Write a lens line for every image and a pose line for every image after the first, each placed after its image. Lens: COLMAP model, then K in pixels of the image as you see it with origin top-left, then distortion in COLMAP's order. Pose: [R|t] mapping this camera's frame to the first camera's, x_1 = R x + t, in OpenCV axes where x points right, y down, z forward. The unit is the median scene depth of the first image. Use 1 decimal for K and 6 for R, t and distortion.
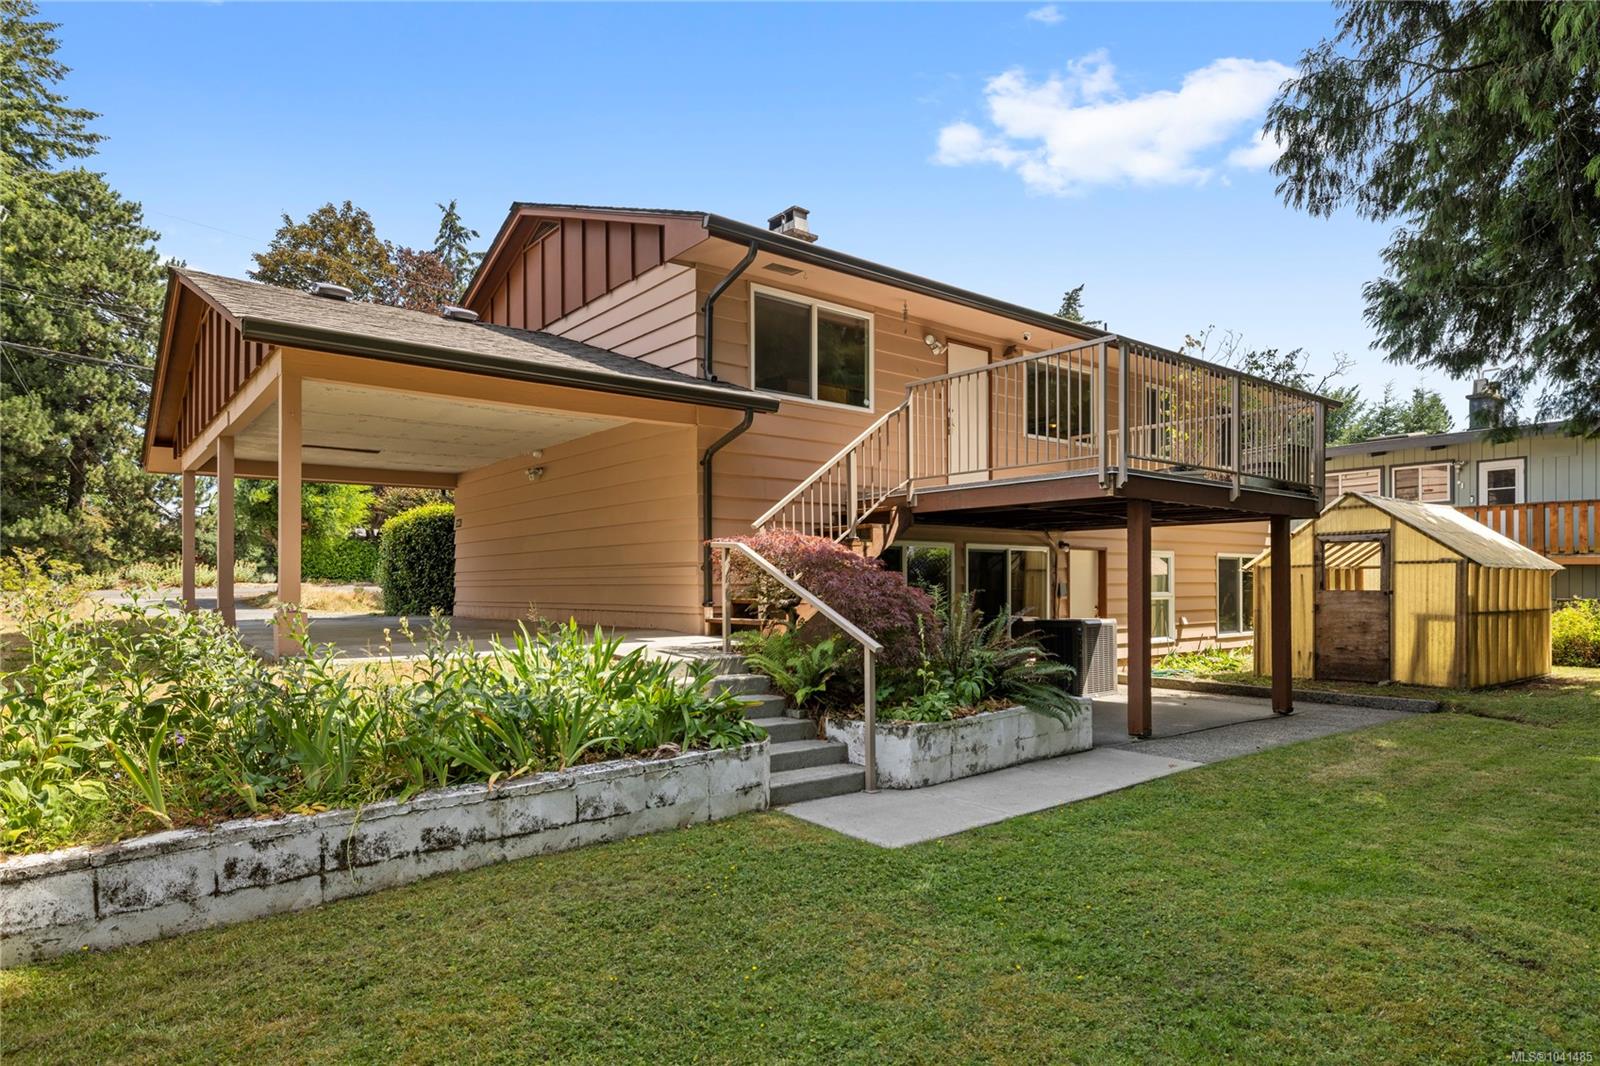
lens RADIAL K [[933.2, 0, 803.4], [0, 933.2, 612.3], [0, 0, 1]] dist [0.000883, 0.000267]
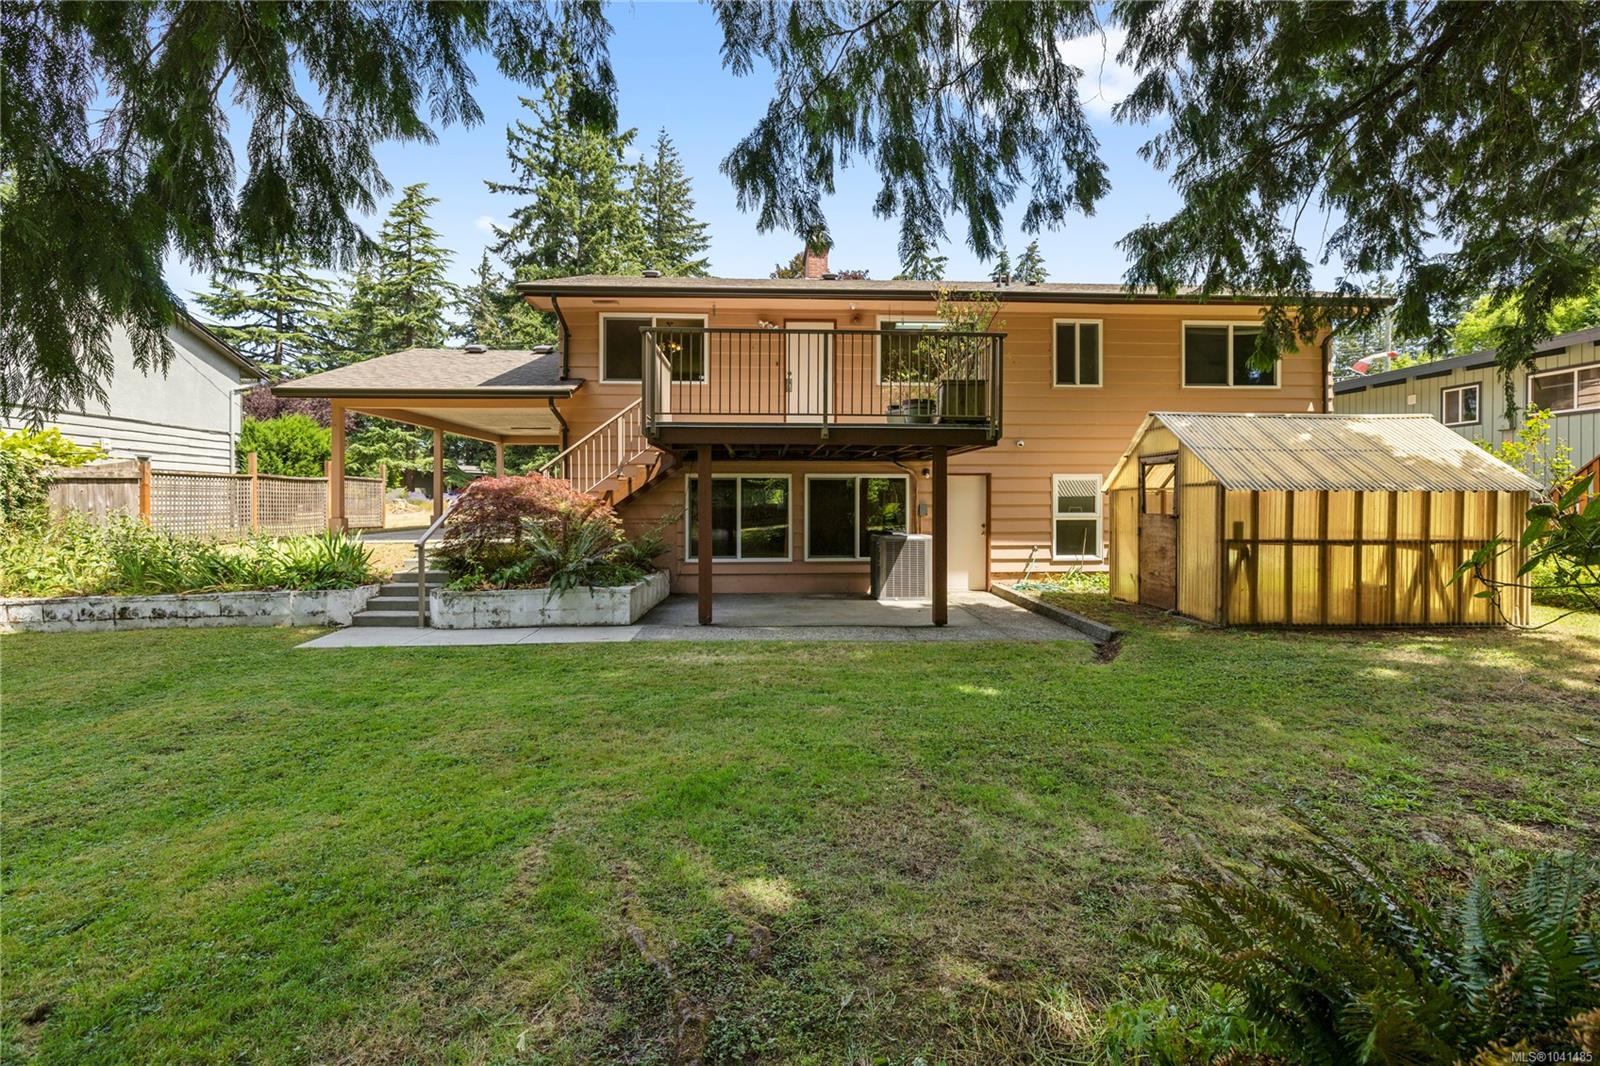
lens RADIAL K [[720.5, 0, 800.4], [0, 720.5, 525.1], [0, 0, 1]] dist [-0.006897, 0.000567]
pose [[0.804935, 0.022963, -0.592918, 0.851978], [-0.019208, 0.999736, 0.012643, -0.016582], [0.593052, 0.001212, 0.805164, 0.207448]]
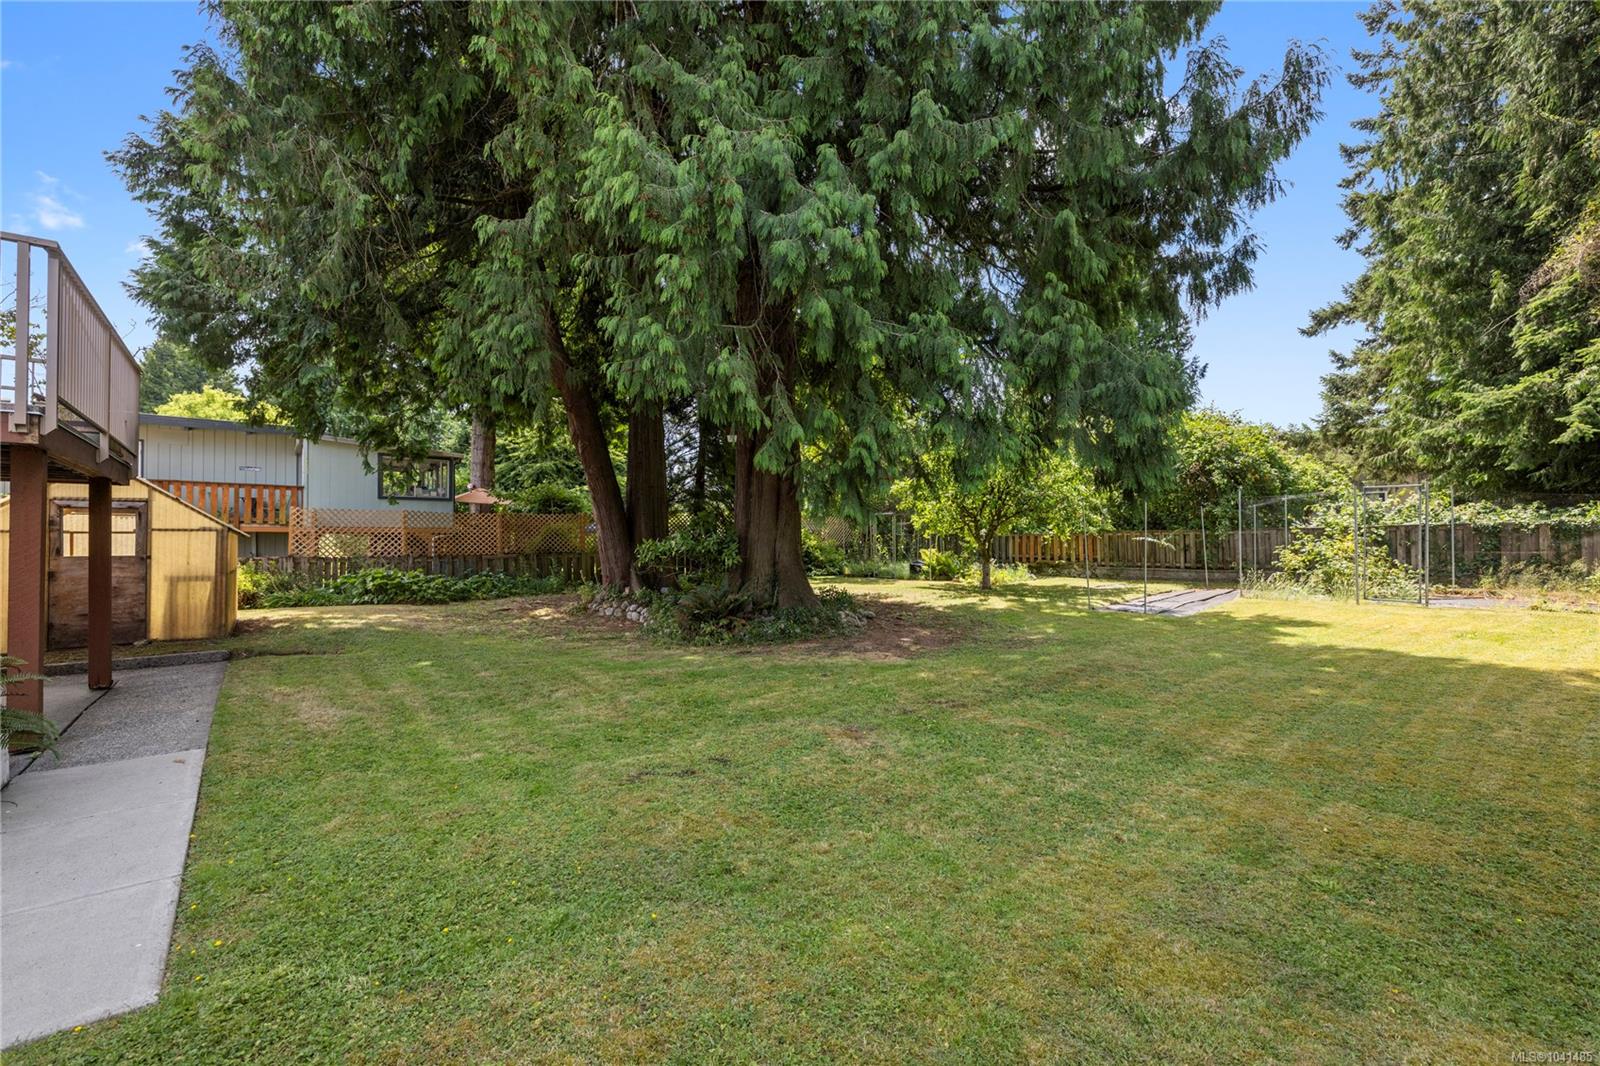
lens RADIAL K [[663.8, 0, 820.1], [0, 663.8, 523.0], [0, 0, 1]] dist [-0.000266, 0.000351]
pose [[-0.013978, 0.028332, 0.999501, -0.170993], [0.030258, 0.999153, -0.027899, -0.017834], [-0.999444, 0.029853, -0.014823, 0.262384]]
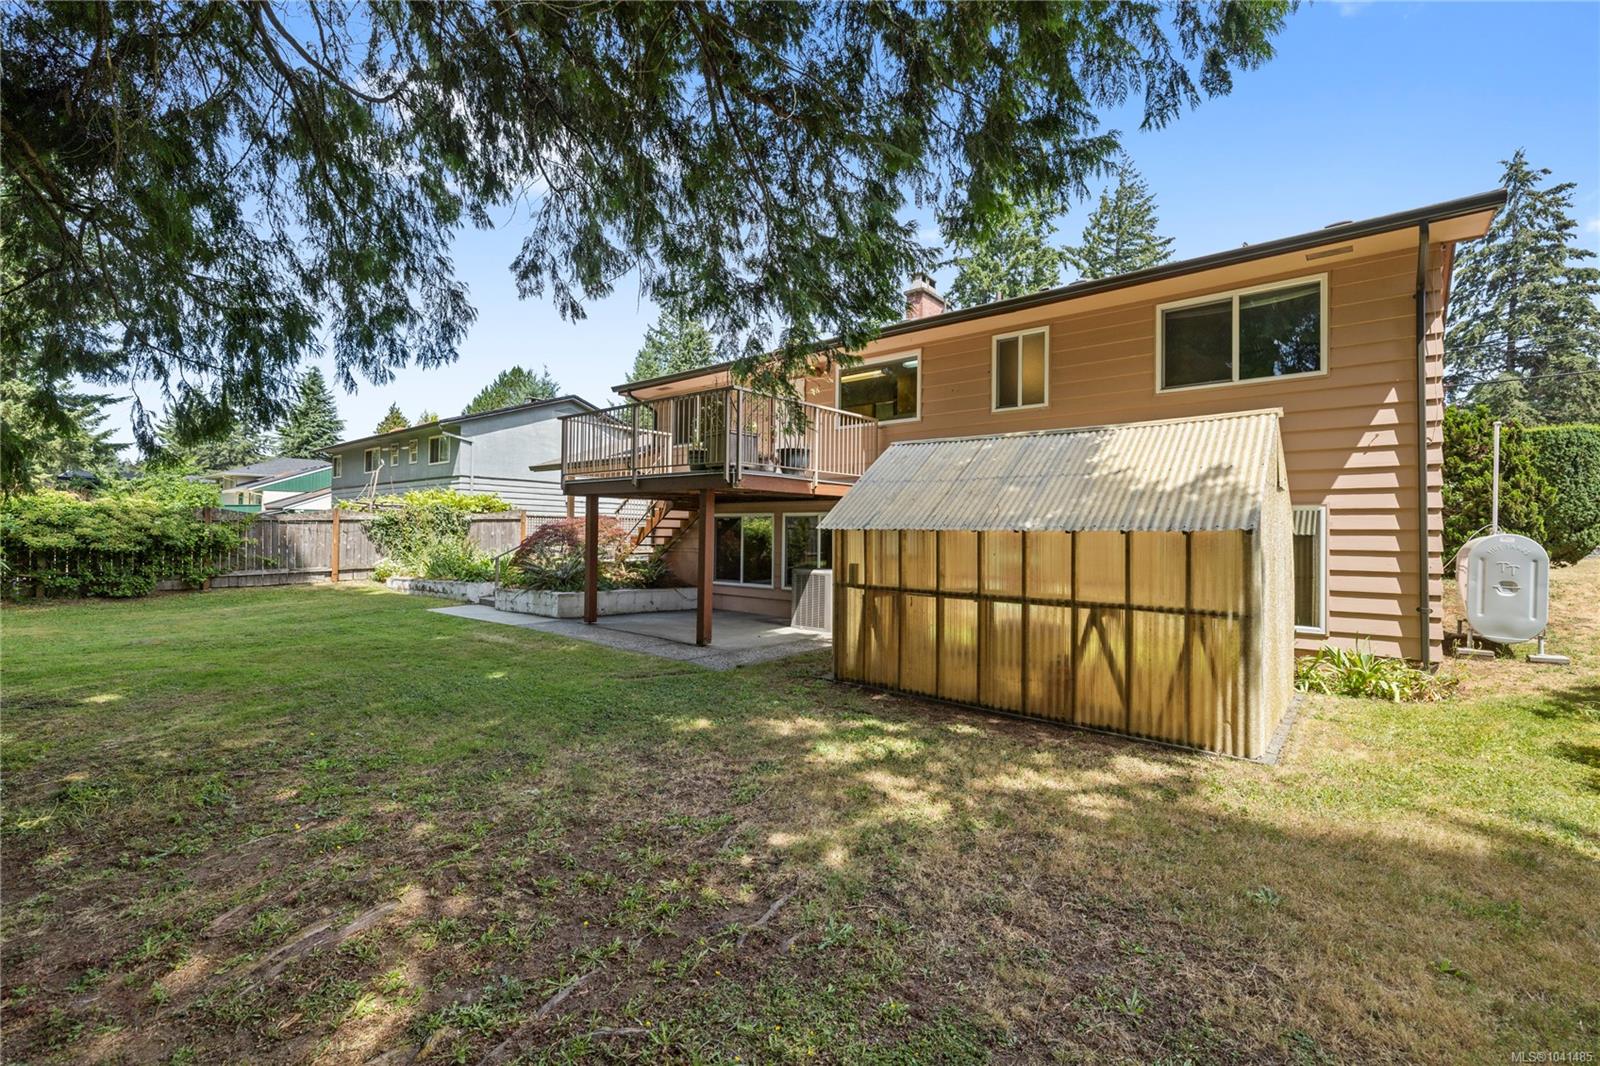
lens RADIAL K [[692.5, 0, 792.7], [0, 692.5, 533.7], [0, 0, 1]] dist [-0.001853, -0.000458]
pose [[0.171470, 0.007079, -0.985164, 1.407238], [-0.039271, 0.999229, 0.000345, -0.045697], [0.984406, 0.038629, 0.171616, 0.917931]]
